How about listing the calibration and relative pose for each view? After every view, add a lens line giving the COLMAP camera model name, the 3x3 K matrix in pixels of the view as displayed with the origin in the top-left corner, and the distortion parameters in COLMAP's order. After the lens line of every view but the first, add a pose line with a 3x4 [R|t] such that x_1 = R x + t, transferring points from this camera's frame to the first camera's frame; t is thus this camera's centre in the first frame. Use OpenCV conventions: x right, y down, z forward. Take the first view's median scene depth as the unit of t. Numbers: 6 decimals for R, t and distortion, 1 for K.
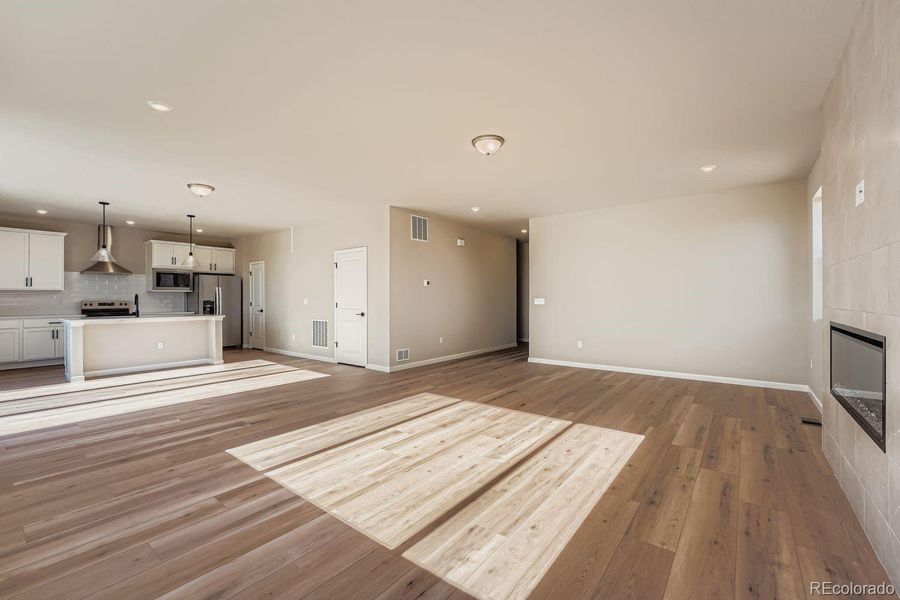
lens RADIAL K [[379.9, 0, 453.6], [0, 379.9, 299.5], [0, 0, 1]] dist [-0.011691, 0.000435]
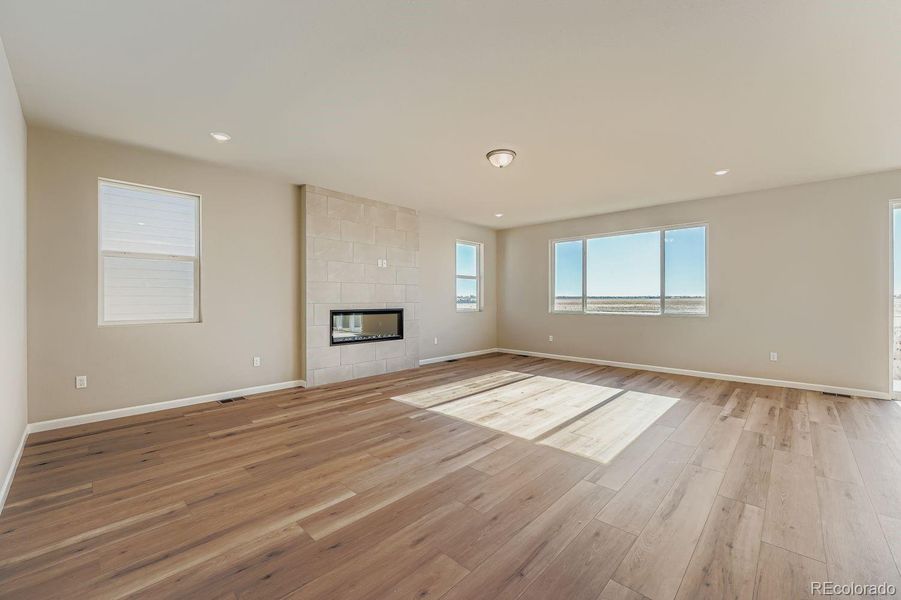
lens RADIAL K [[359.7, 0, 454.9], [0, 359.7, 300.2], [0, 0, 1]] dist [-0.009733, -0.000069]
pose [[-0.994987, 0.000211, 0.100000, 0.129254], [0.001259, 0.999945, 0.010418, -0.008857], [-0.099992, 0.010491, -0.994933, 2.199843]]
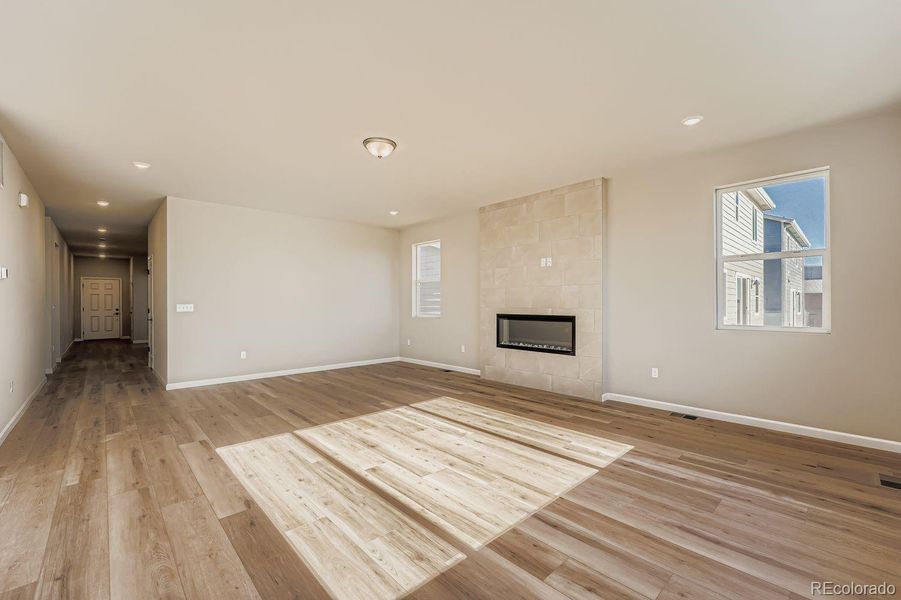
lens RADIAL K [[380.3, 0, 454.1], [0, 380.3, 299.5], [0, 0, 1]] dist [-0.011691, 0.000435]
pose [[0.158226, 0.009180, 0.987360, -0.918974], [0.007606, 0.999916, -0.010516, -0.000290], [-0.987374, 0.009174, 0.158143, 0.700317]]
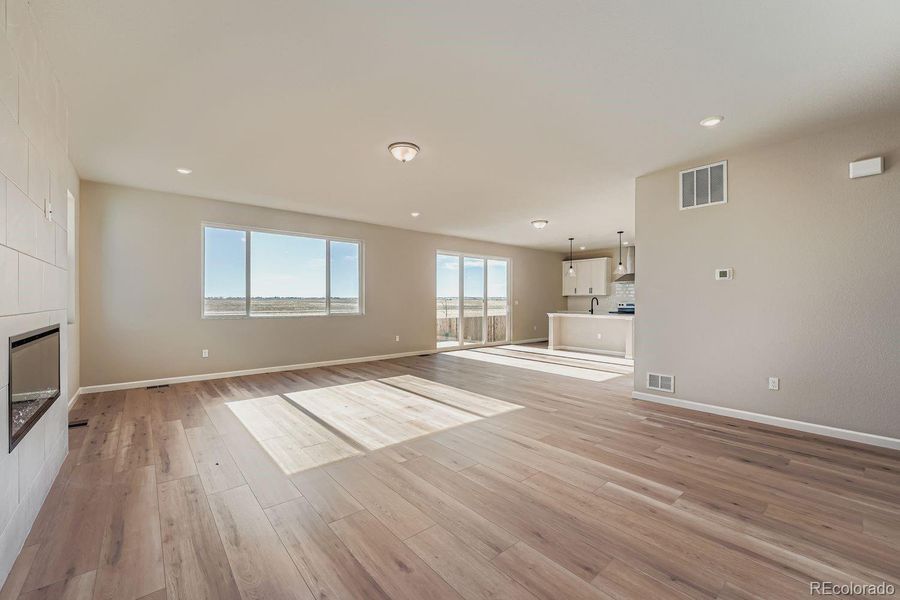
lens RADIAL K [[366.7, 0, 450.0], [0, 366.7, 300.0], [0, 0, 1]] dist [-0.010236, 0.000383]
pose [[-0.209514, -0.000659, -0.977805, 1.121714], [-0.006007, 0.999982, 0.000613, -0.004195], [0.977787, 0.006002, -0.209514, 1.429525]]
